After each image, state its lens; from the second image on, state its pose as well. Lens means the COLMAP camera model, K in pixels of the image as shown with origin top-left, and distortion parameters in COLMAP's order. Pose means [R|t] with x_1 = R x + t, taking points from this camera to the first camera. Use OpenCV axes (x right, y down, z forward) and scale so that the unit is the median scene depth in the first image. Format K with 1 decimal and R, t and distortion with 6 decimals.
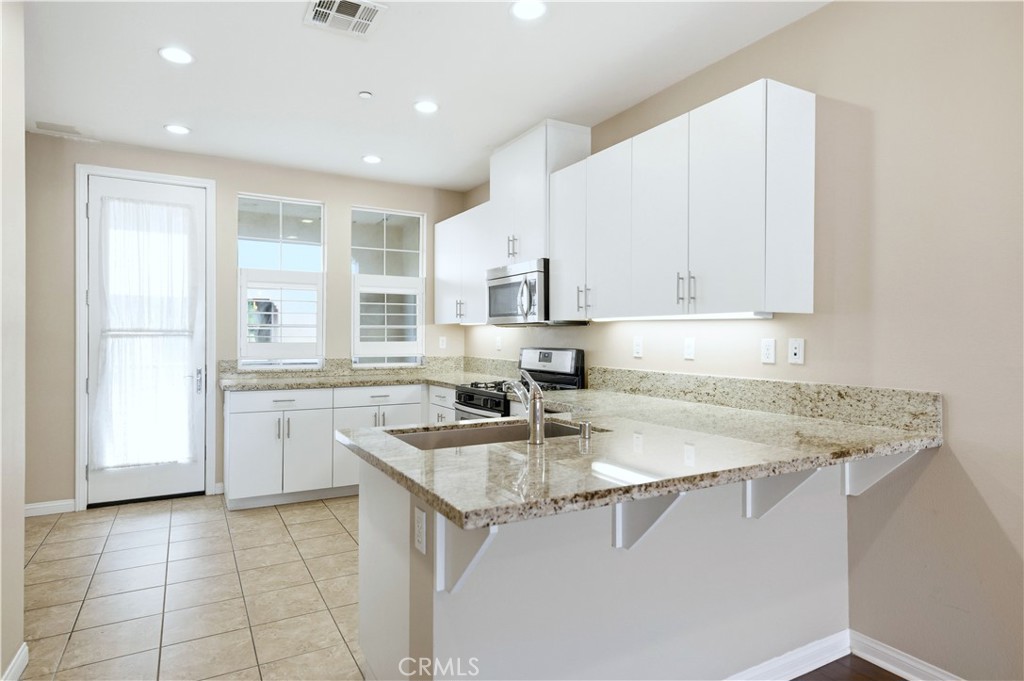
lens RADIAL K [[568.3, 0, 512.4], [0, 568.3, 337.6], [0, 0, 1]] dist [0.016517, 0.000840]
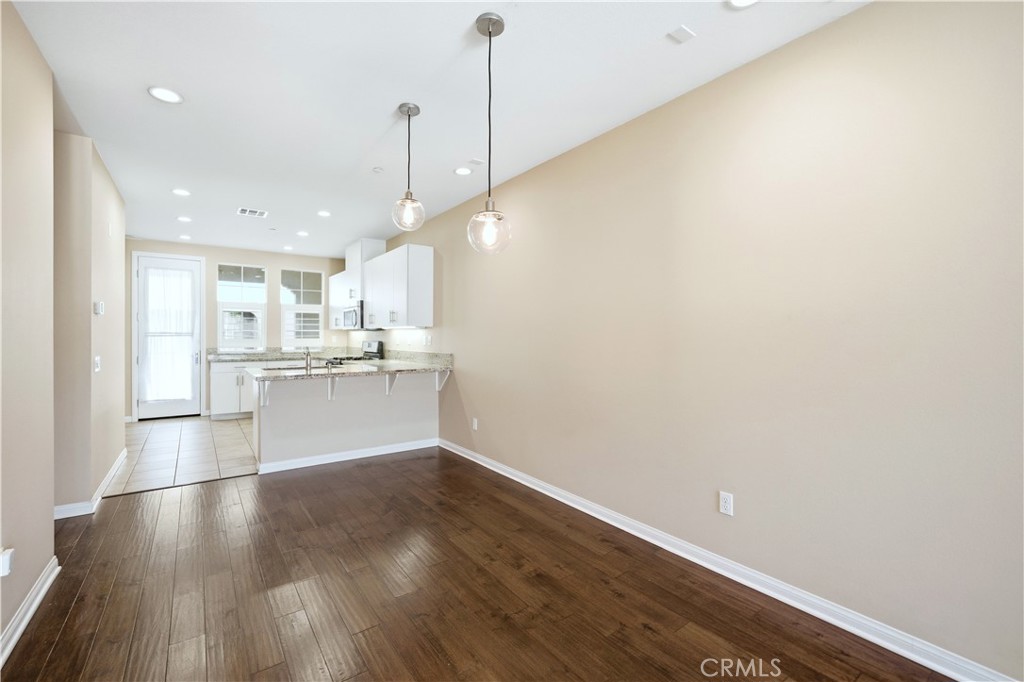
lens RADIAL K [[458.7, 0, 510.4], [0, 458.7, 338.0], [0, 0, 1]] dist [0.015163, -0.000113]
pose [[0.995675, -0.002726, 0.092860, 0.403142], [0.002661, 0.999996, 0.000818, 0.007034], [-0.092862, -0.000567, 0.995679, -0.726450]]
